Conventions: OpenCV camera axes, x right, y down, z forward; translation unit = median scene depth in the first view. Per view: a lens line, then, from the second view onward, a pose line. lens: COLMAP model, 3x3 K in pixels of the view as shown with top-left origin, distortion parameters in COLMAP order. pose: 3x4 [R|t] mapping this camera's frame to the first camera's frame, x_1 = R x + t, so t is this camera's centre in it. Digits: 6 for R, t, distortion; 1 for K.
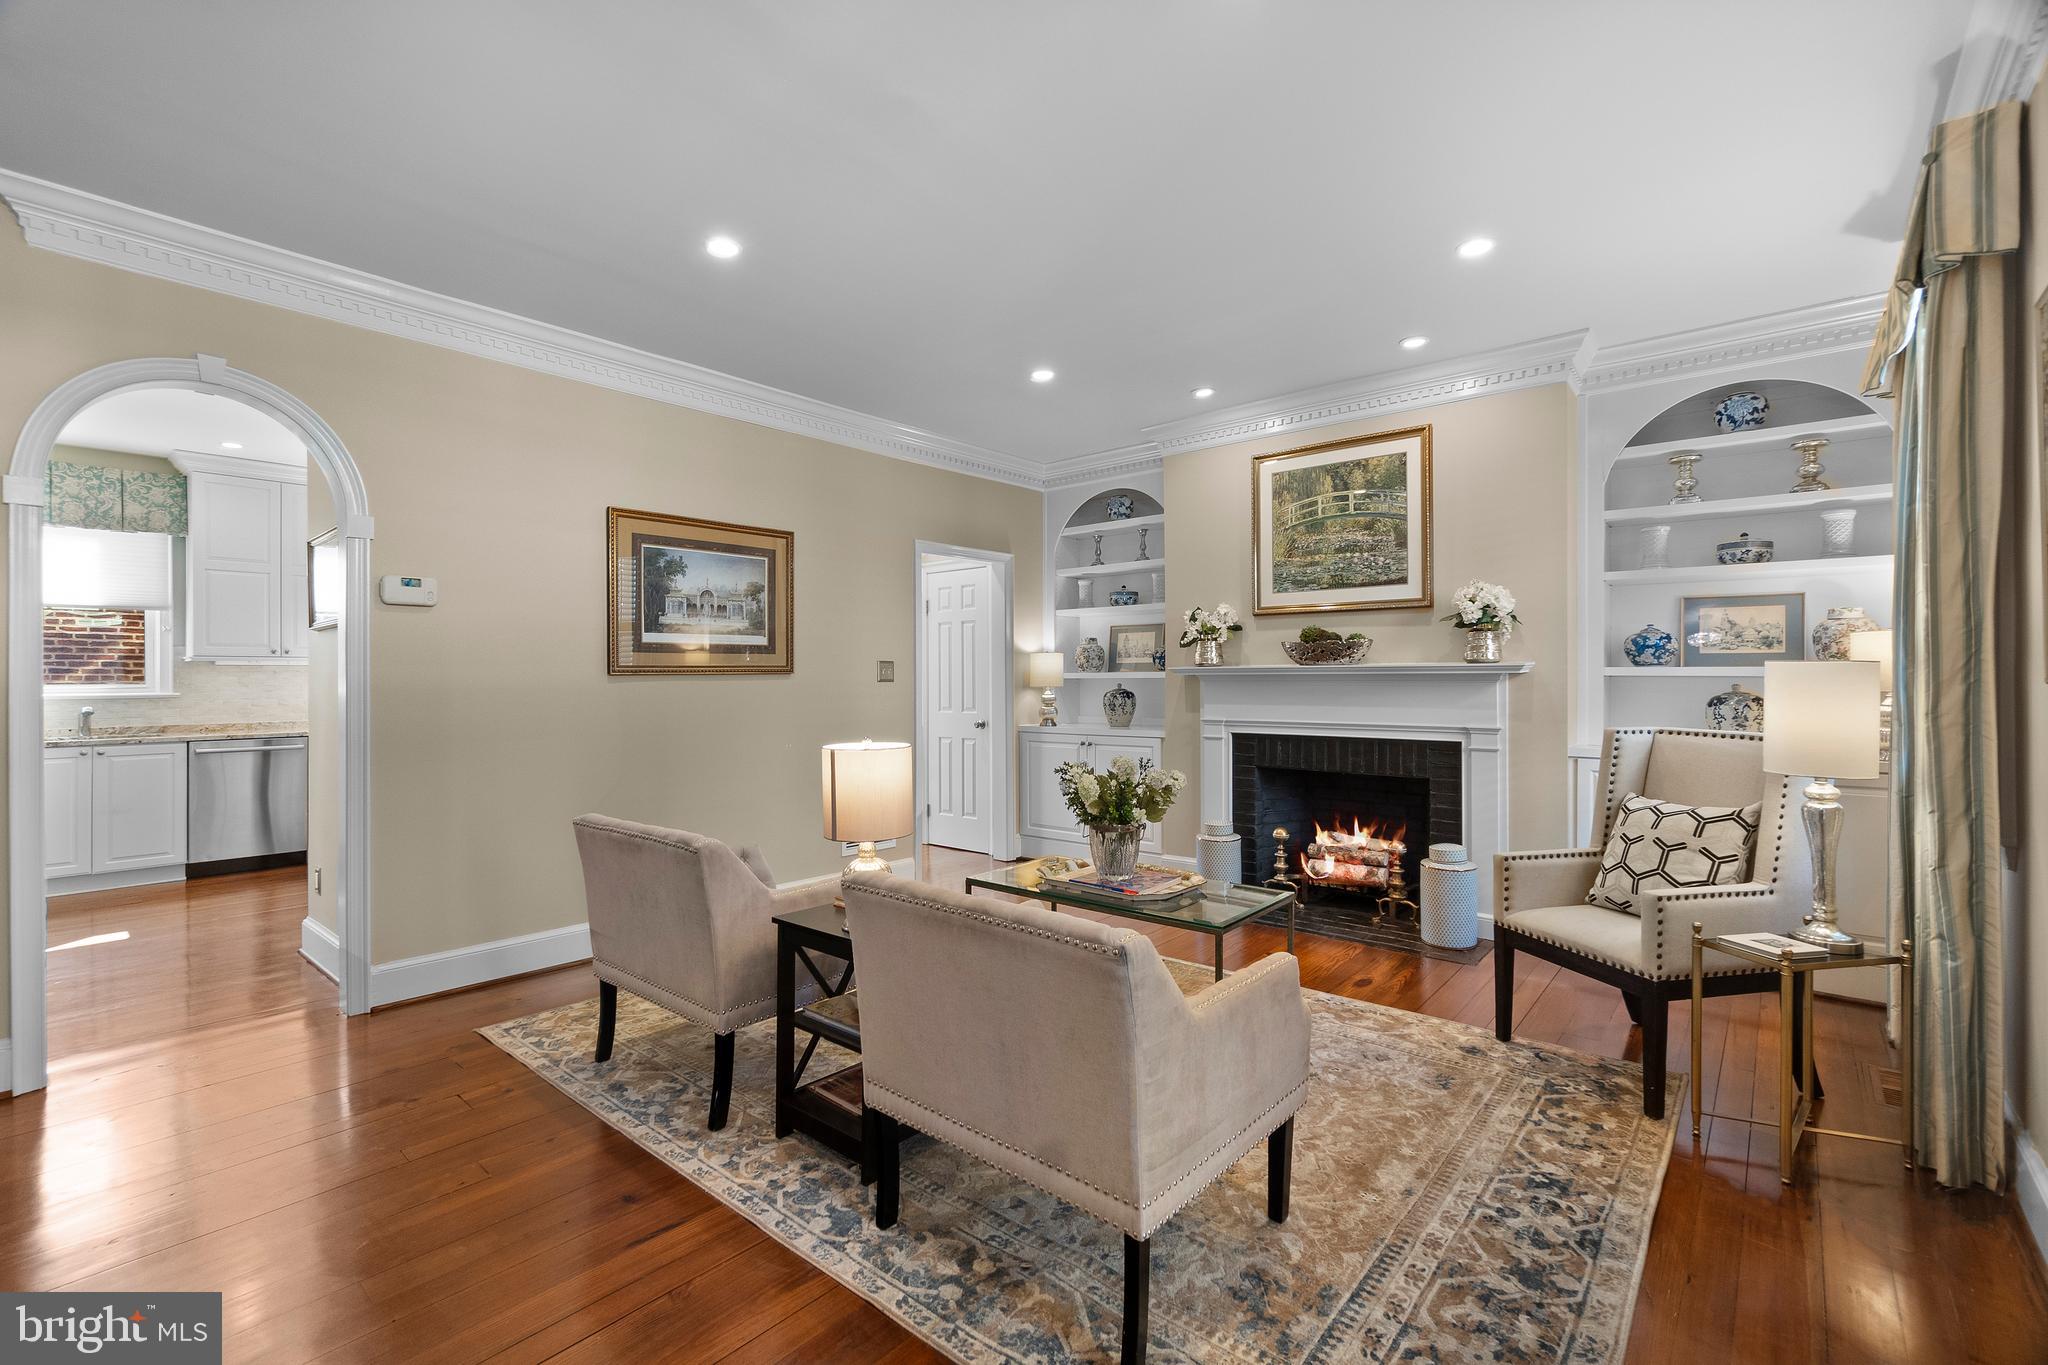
lens RADIAL K [[885.4, 0, 1014.8], [0, 885.4, 675.7], [0, 0, 1]] dist [-0.004081, 0.001337]
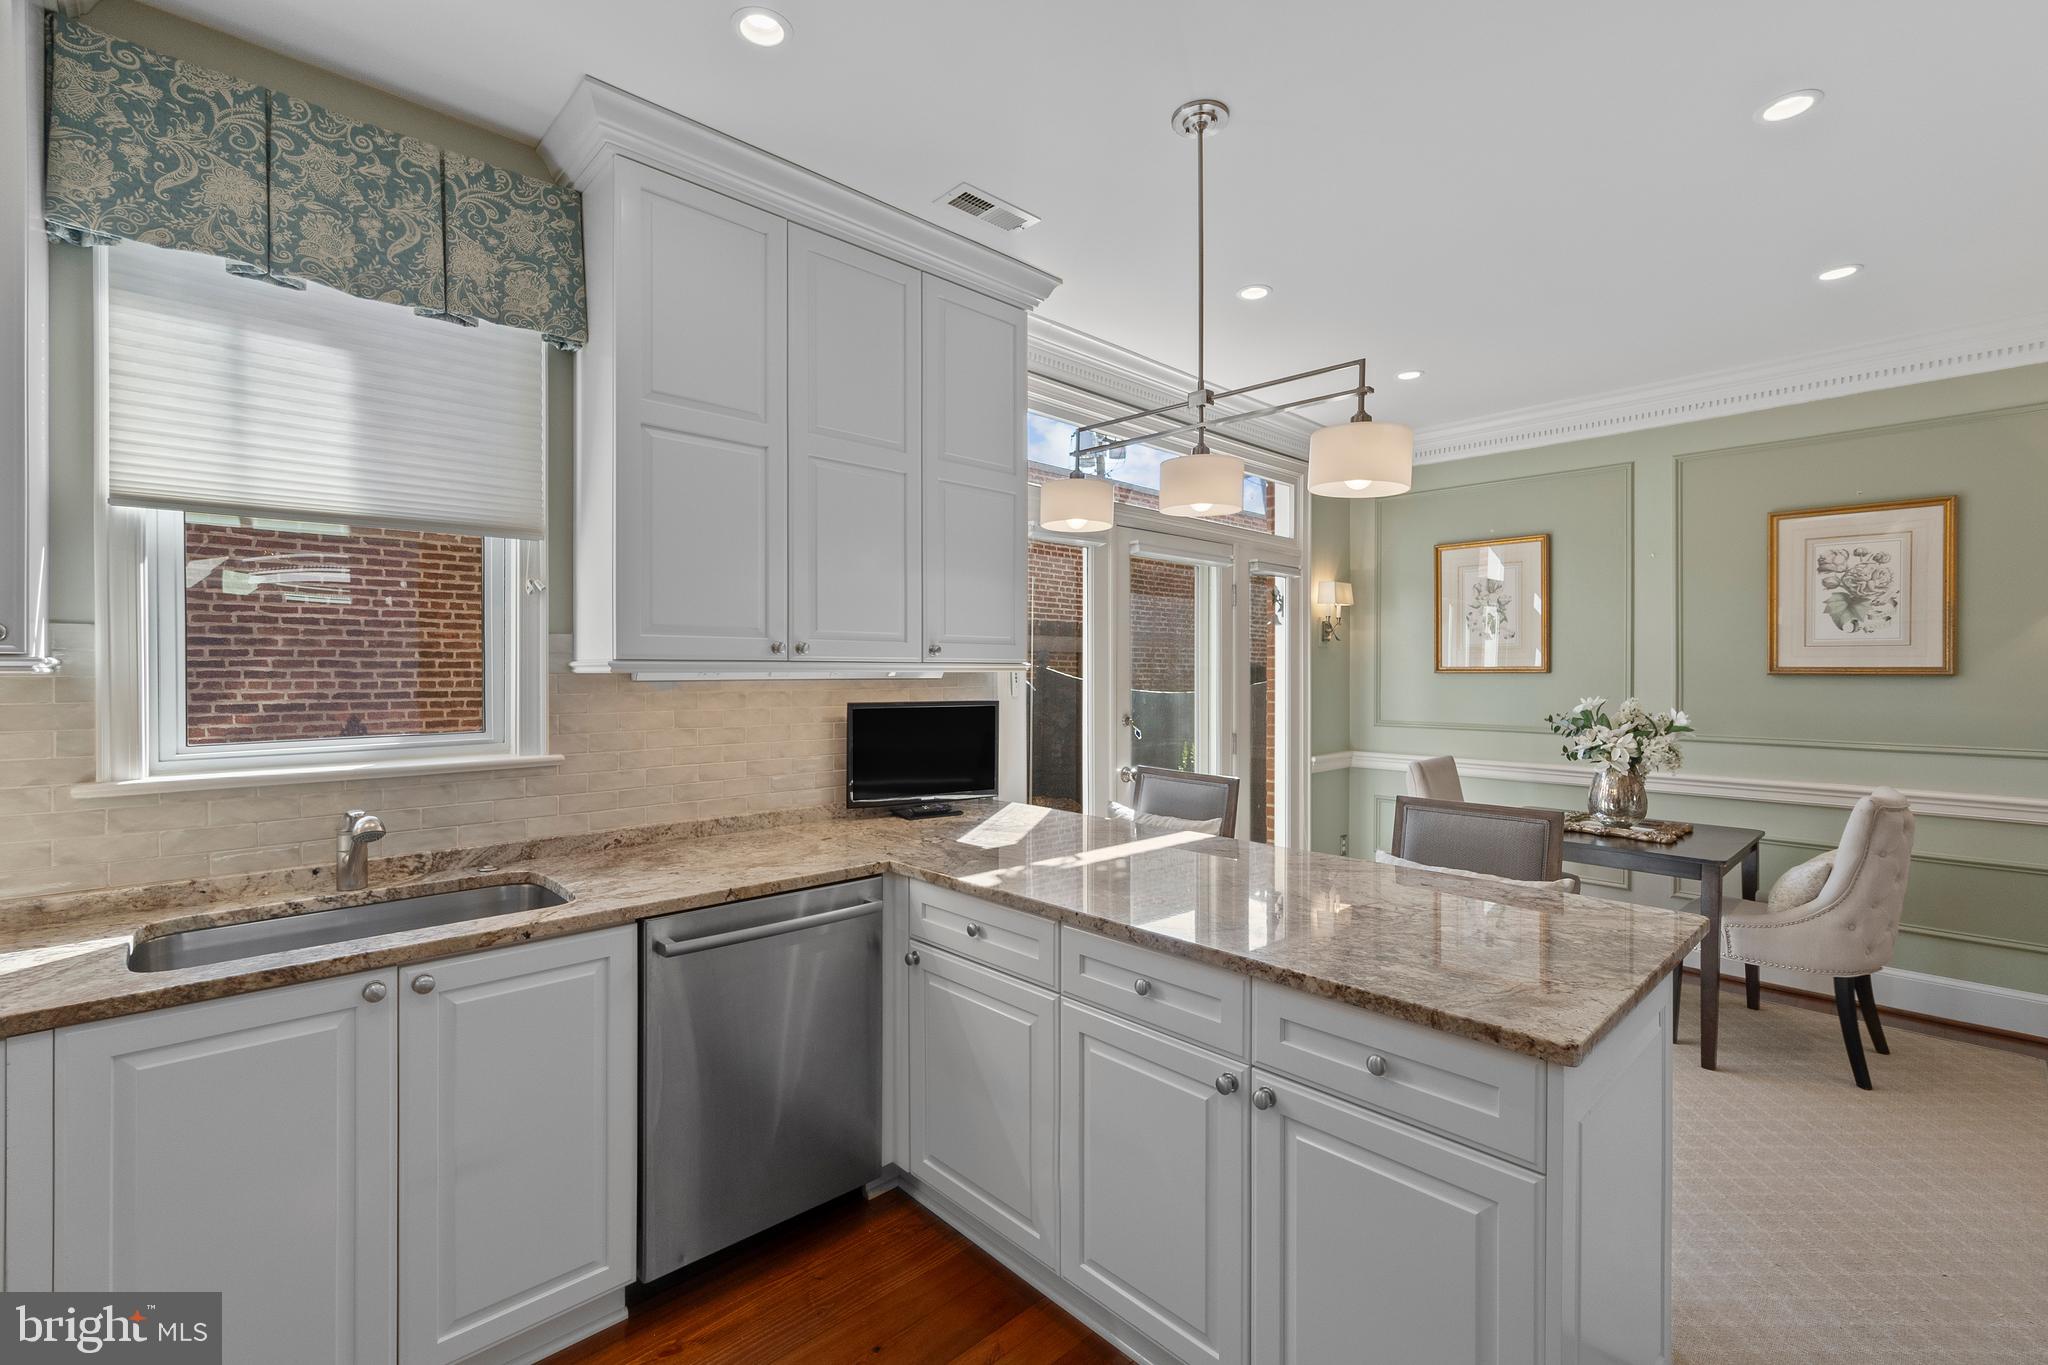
lens RADIAL K [[885.4, 0, 1020.7], [0, 885.4, 670.0], [0, 0, 1]] dist [-0.004081, 0.001337]
pose [[0.994573, 0.004402, -0.103949, -0.720762], [-0.004110, 0.999987, 0.003030, -0.019932], [0.103961, -0.002586, 0.994578, 0.648829]]
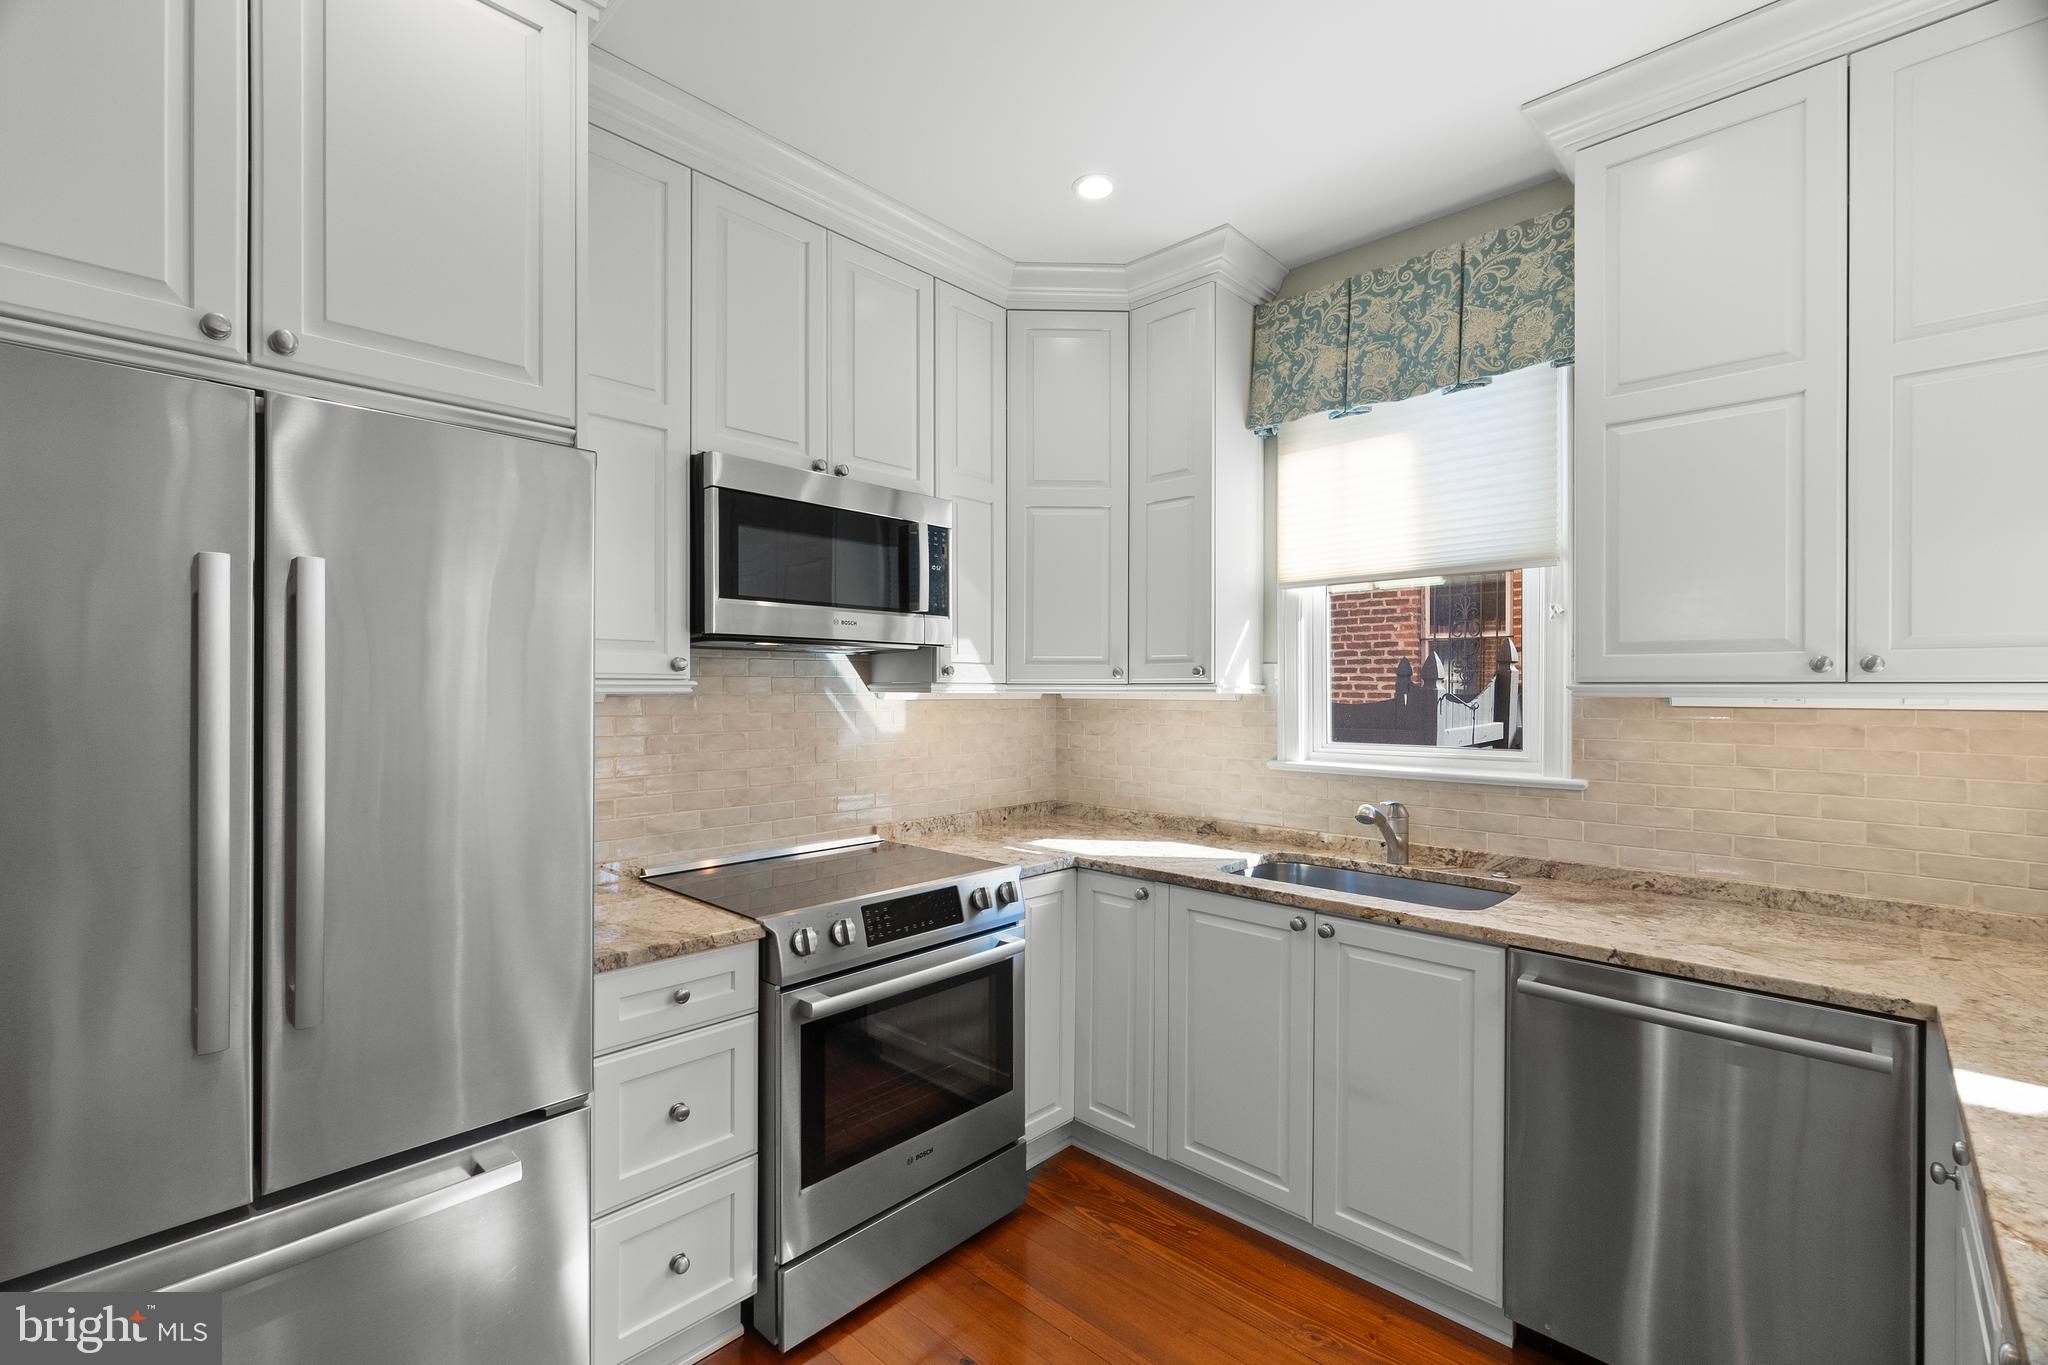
lens RADIAL K [[885.4, 0, 1010.1], [0, 885.4, 687.9], [0, 0, 1]] dist [-0.004081, 0.001337]
pose [[-0.051030, 0.003718, -0.998690, -0.567668], [-0.001225, 0.999992, 0.003785, -0.021396], [0.998696, 0.001416, -0.051025, 0.789778]]
